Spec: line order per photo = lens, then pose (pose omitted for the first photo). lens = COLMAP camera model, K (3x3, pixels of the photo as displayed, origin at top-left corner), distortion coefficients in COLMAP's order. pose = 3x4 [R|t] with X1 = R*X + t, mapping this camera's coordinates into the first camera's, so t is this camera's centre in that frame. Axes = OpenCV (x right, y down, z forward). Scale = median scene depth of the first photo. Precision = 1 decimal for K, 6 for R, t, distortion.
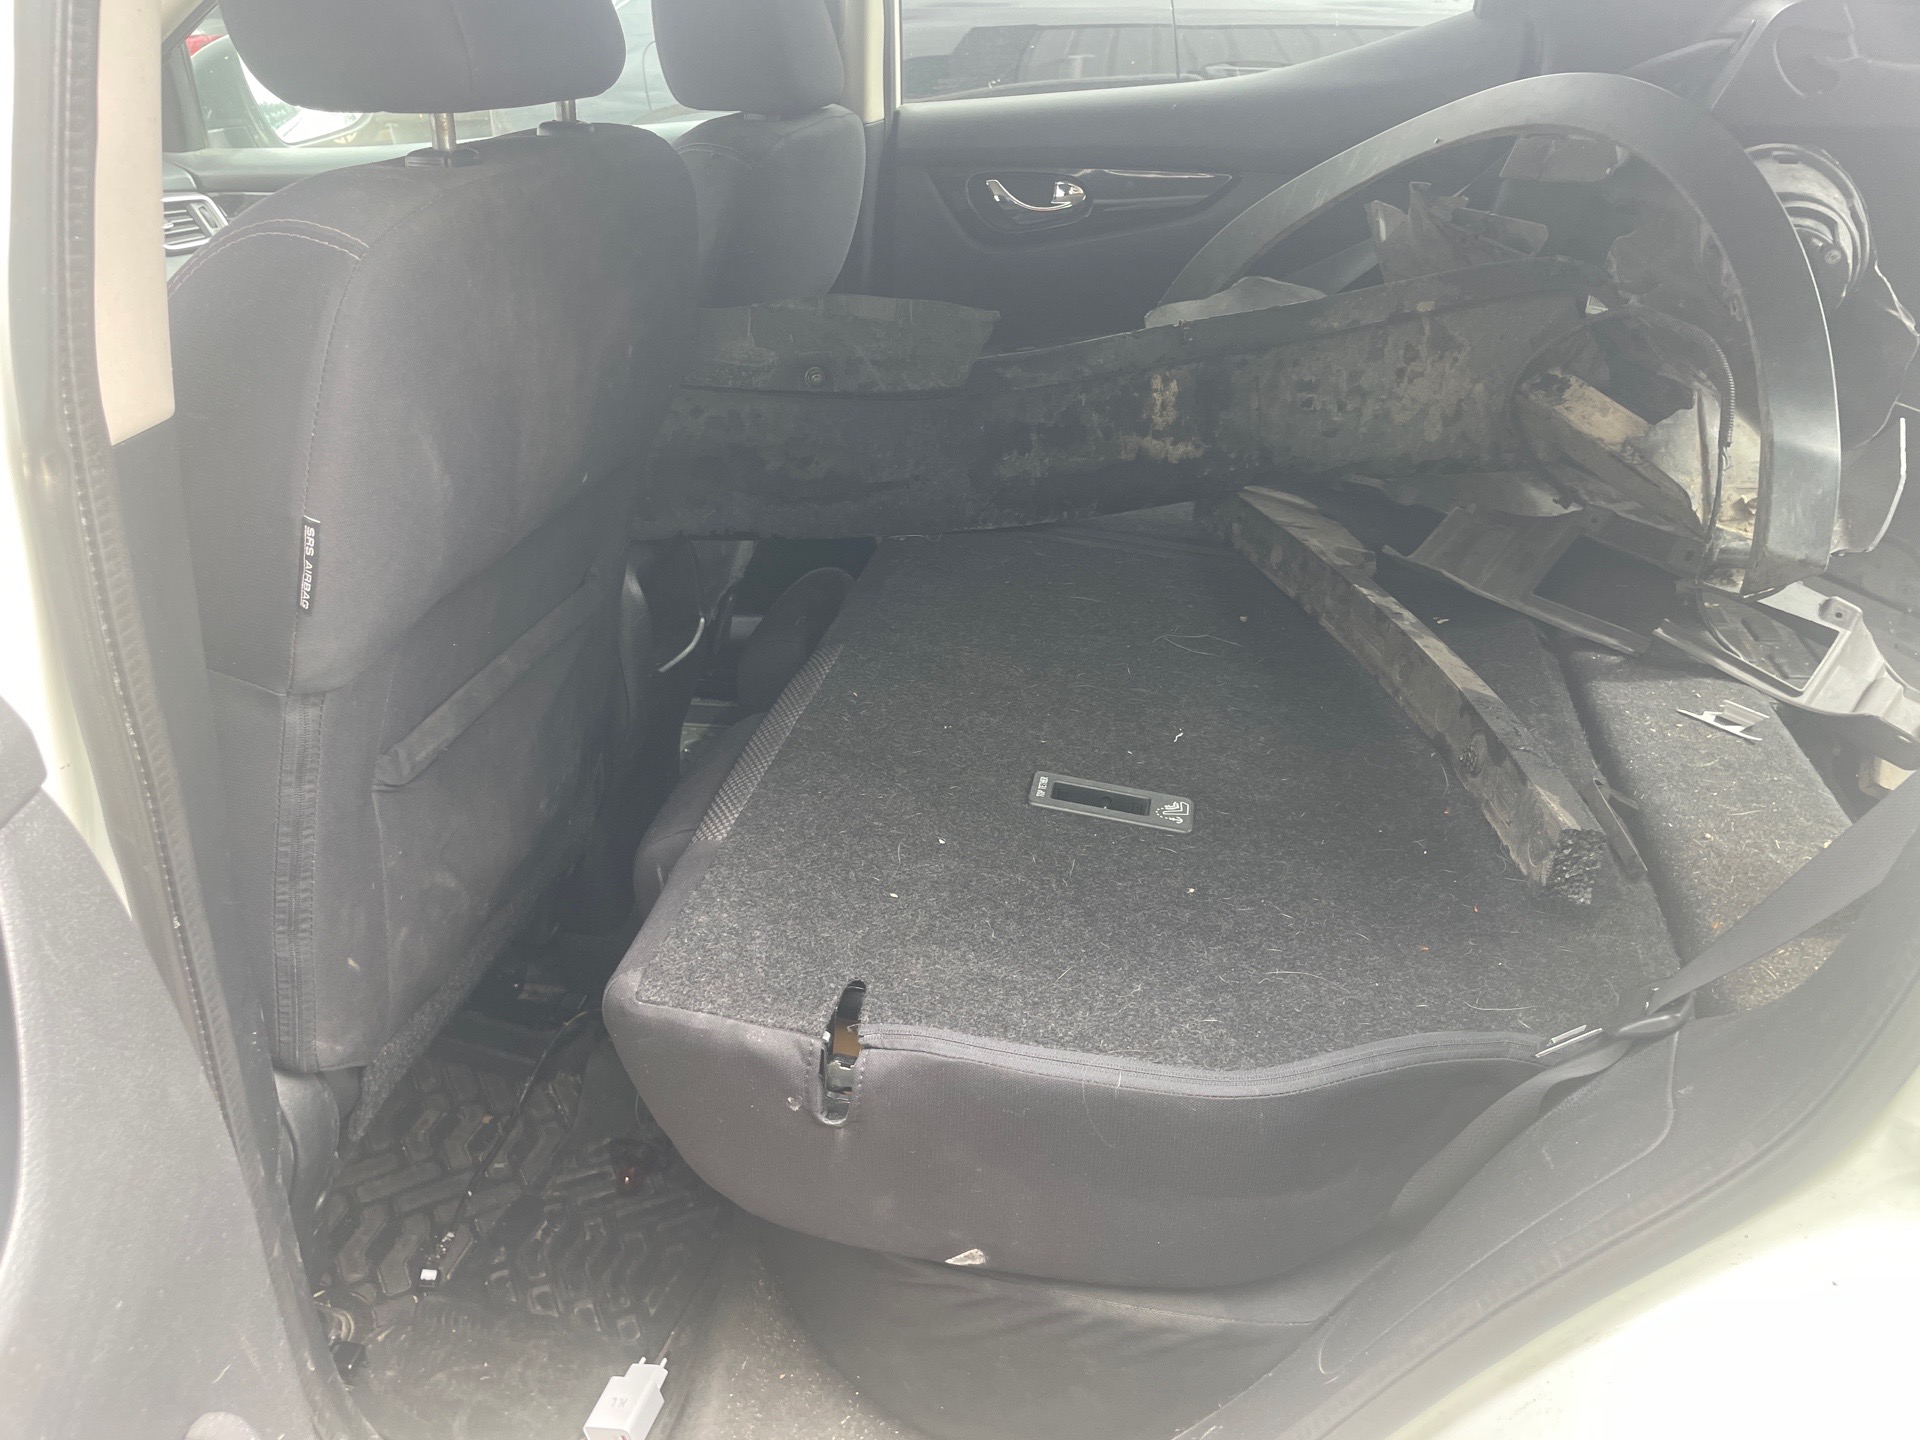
lens RADIAL K [[1456.4, 0, 941.5], [0, 1456.4, 729.6], [0, 0, 1]] dist [0.082471, -0.111677]
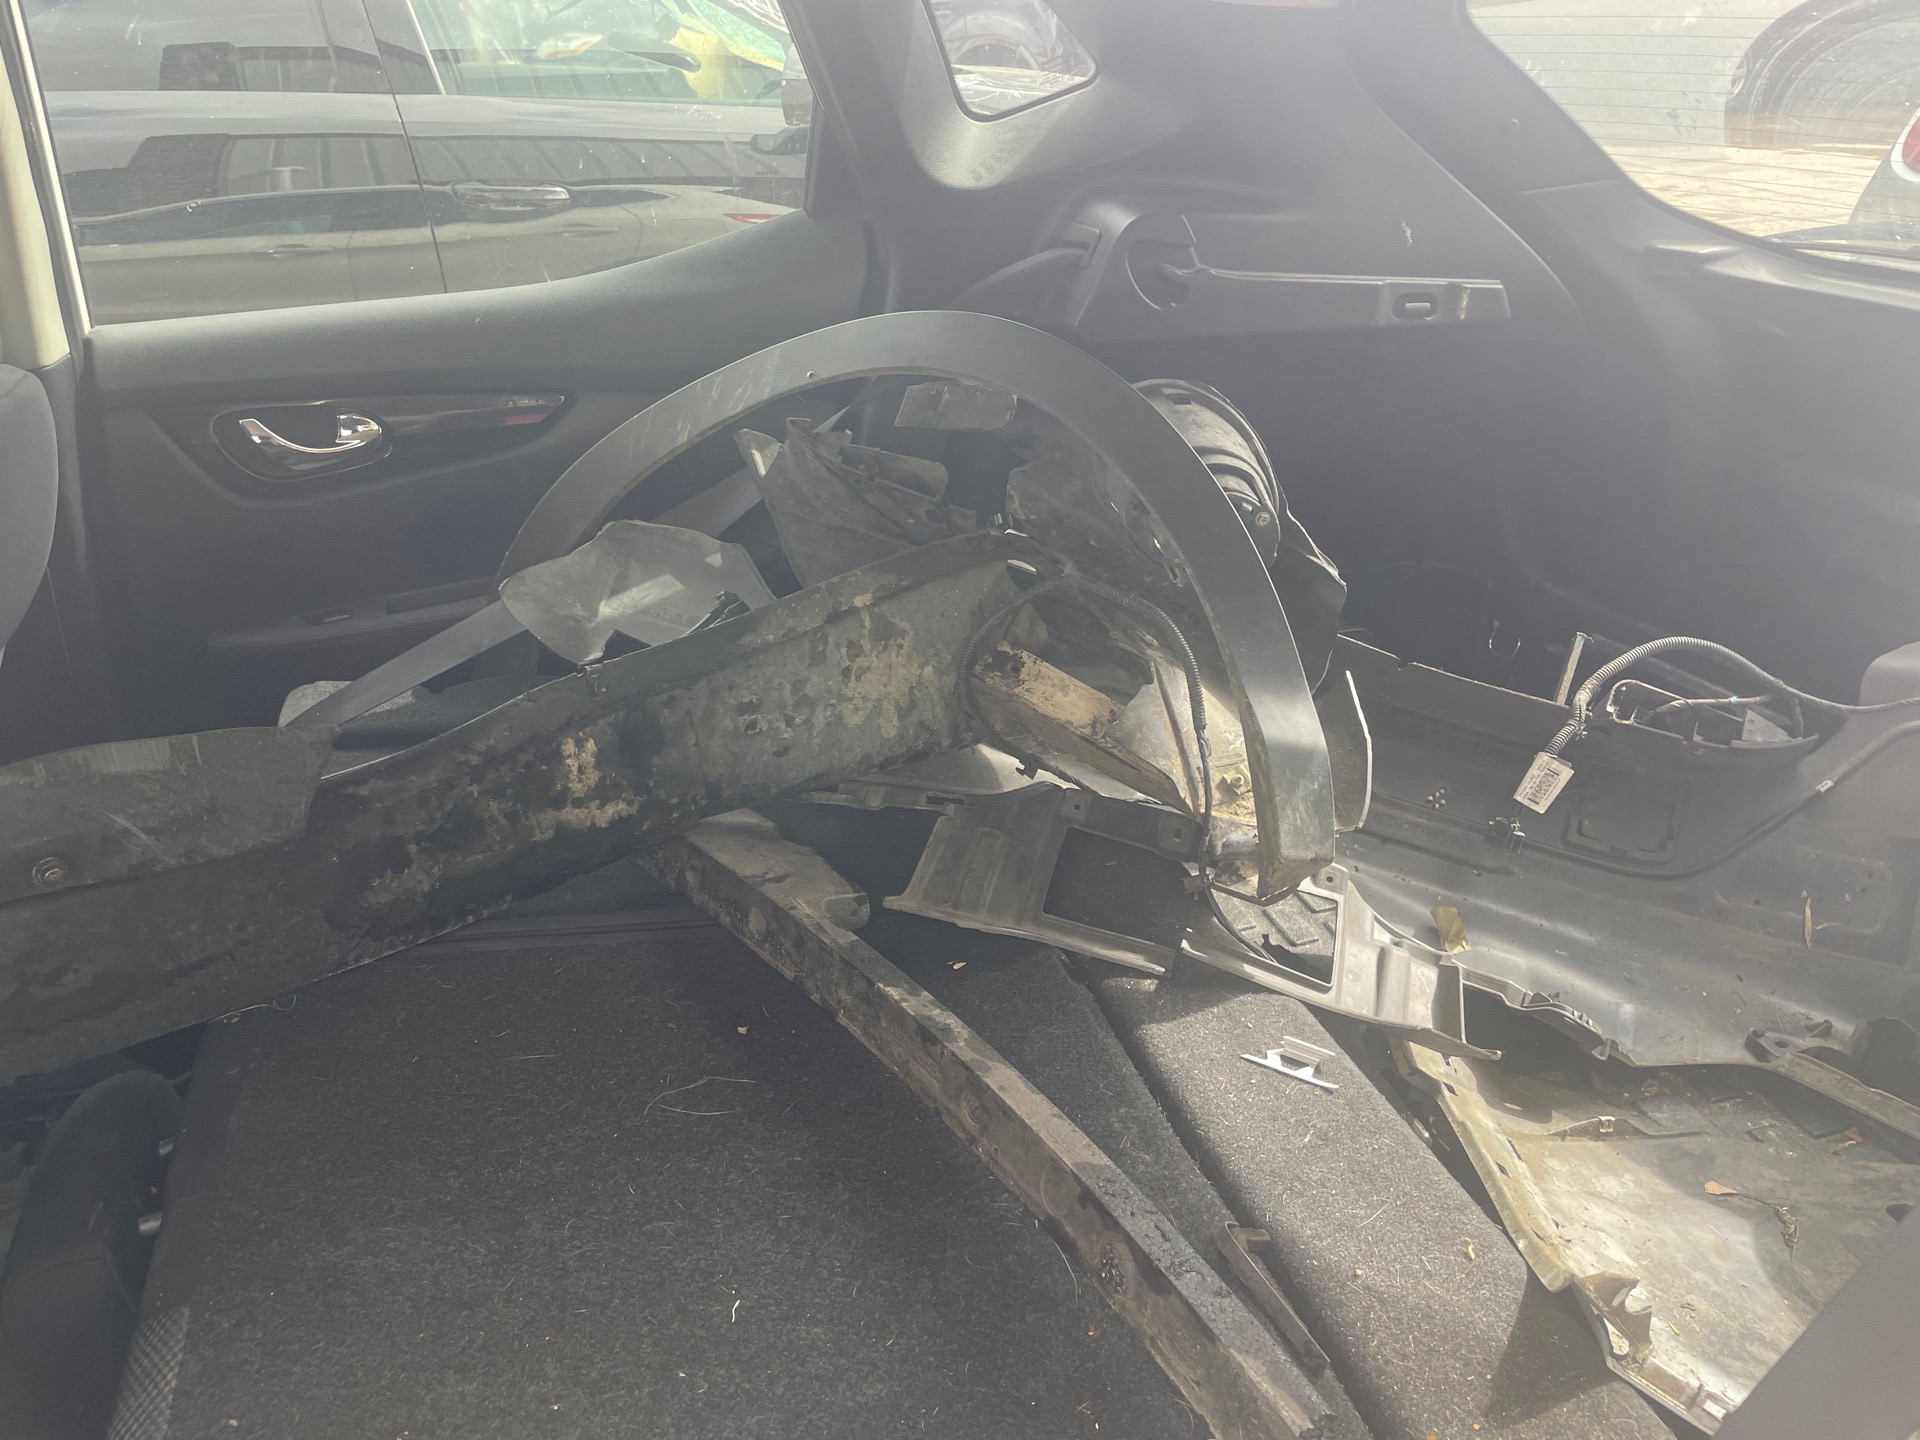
lens RADIAL K [[1456.4, 0, 949.8], [0, 1456.4, 735.8], [0, 0, 1]] dist [0.082471, -0.111677]
pose [[0.882502, -0.182127, 0.433613, -0.007706], [0.190101, 0.981438, 0.025328, -0.222408], [-0.430178, 0.060078, 0.900743, 0.223154]]
